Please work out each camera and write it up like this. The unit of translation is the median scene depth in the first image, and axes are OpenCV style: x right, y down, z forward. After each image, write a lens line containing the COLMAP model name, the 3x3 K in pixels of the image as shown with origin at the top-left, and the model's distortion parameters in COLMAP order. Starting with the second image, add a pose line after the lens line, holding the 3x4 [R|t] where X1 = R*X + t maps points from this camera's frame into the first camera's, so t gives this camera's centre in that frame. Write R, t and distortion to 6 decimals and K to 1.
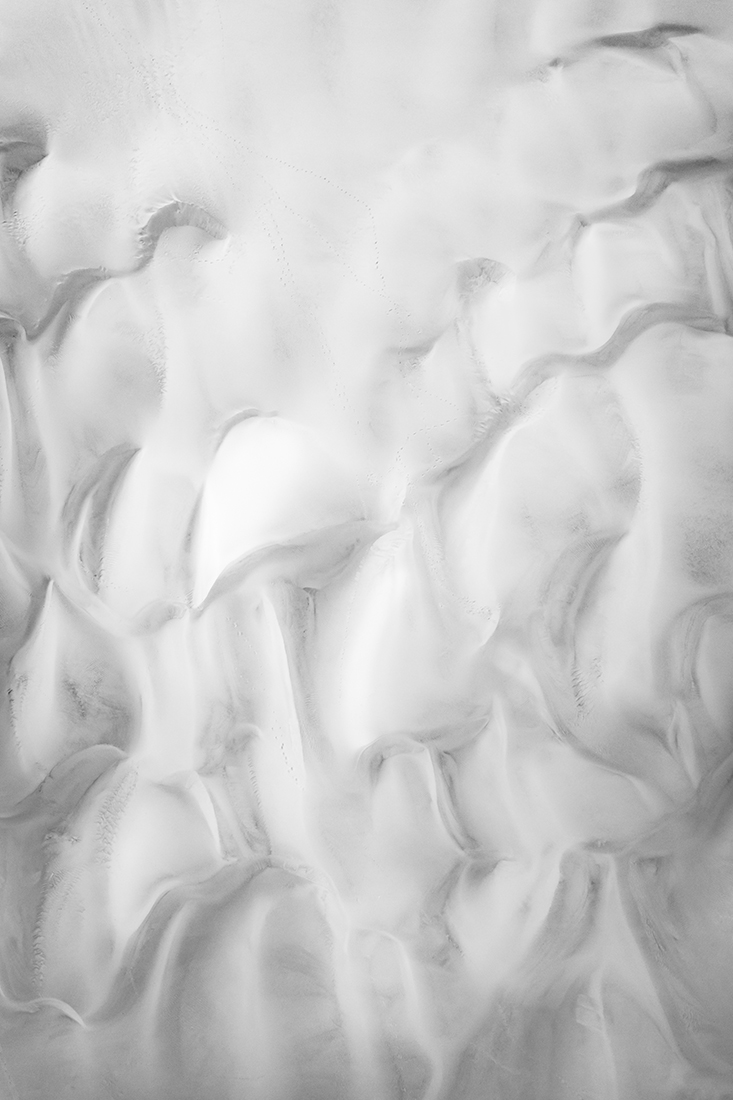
lens RADIAL K [[875.4, 0, 369.5], [0, 875.4, 548.6], [0, 0, 1]] dist [-0.001468, 0.001534]
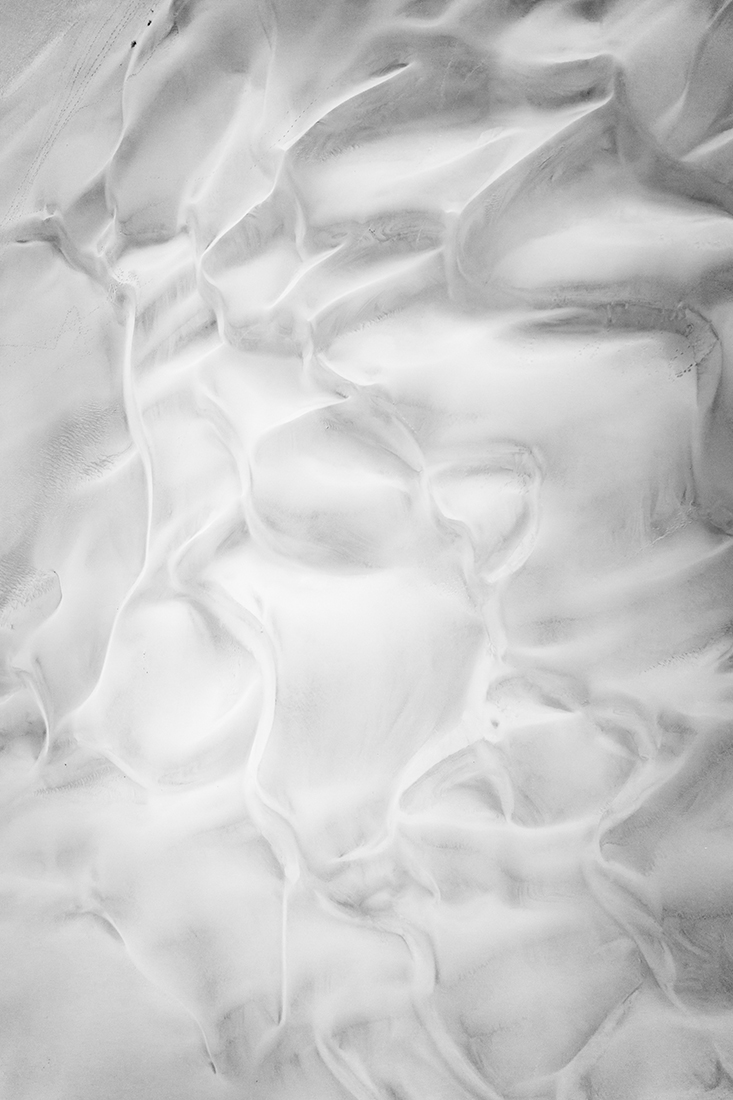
lens RADIAL K [[875.4, 0, 365.7], [0, 875.4, 549.0], [0, 0, 1]] dist [-0.001468, 0.001534]
pose [[0.103605, 0.994414, -0.020172, 0.823466], [-0.813519, 0.096392, 0.573495, 0.013060], [0.572235, -0.043006, 0.818961, -0.147498]]
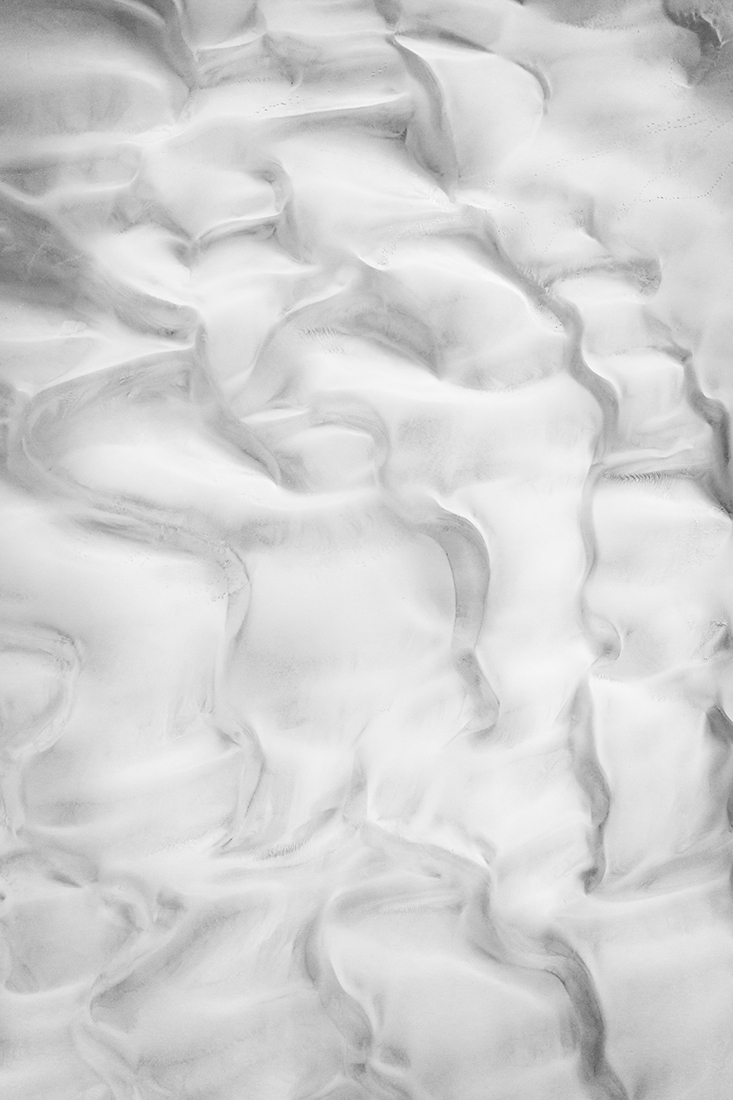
lens RADIAL K [[875.4, 0, 368.4], [0, 875.4, 552.1], [0, 0, 1]] dist [-0.001468, 0.001534]
pose [[-0.041230, 0.998400, 0.038706, 0.499680], [-0.999007, -0.041848, 0.015289, 0.056743], [0.016884, -0.038038, 0.999134, -0.293403]]
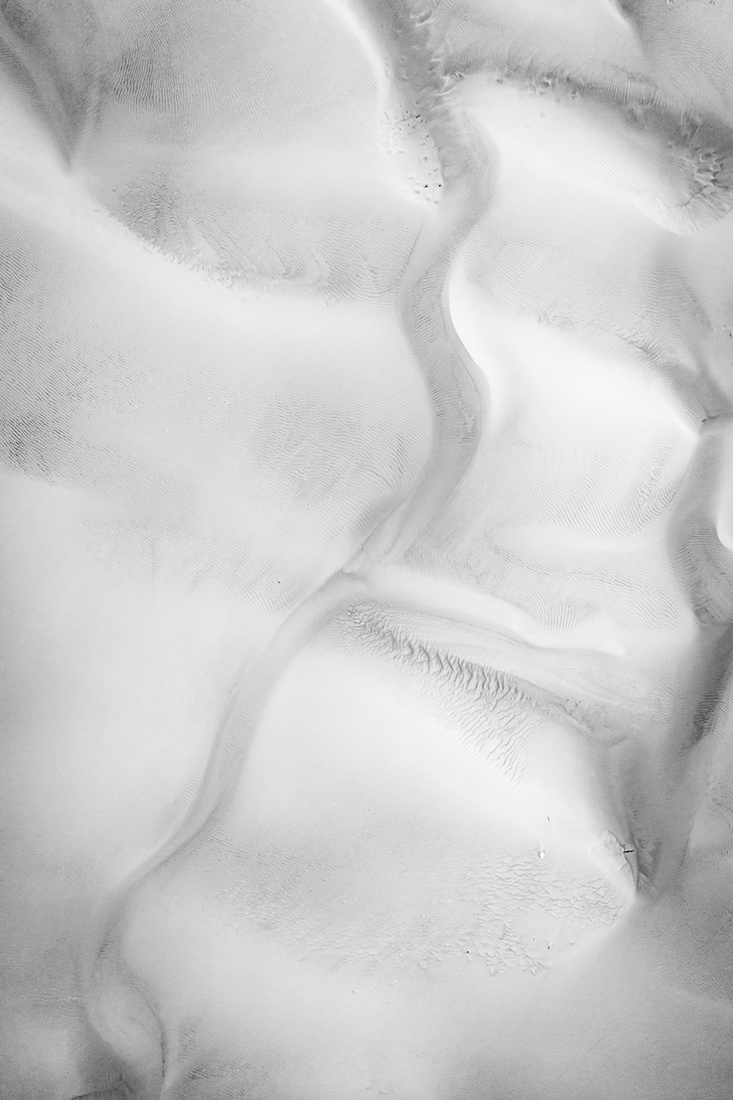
lens RADIAL K [[875.4, 0, 368.9], [0, 875.4, 550.3], [0, 0, 1]] dist [-0.001468, 0.001534]
pose [[-0.483591, 0.875284, -0.004256, 0.394042], [-0.873557, -0.482320, 0.065306, -0.283402], [0.055108, 0.035300, 0.997856, 0.551264]]
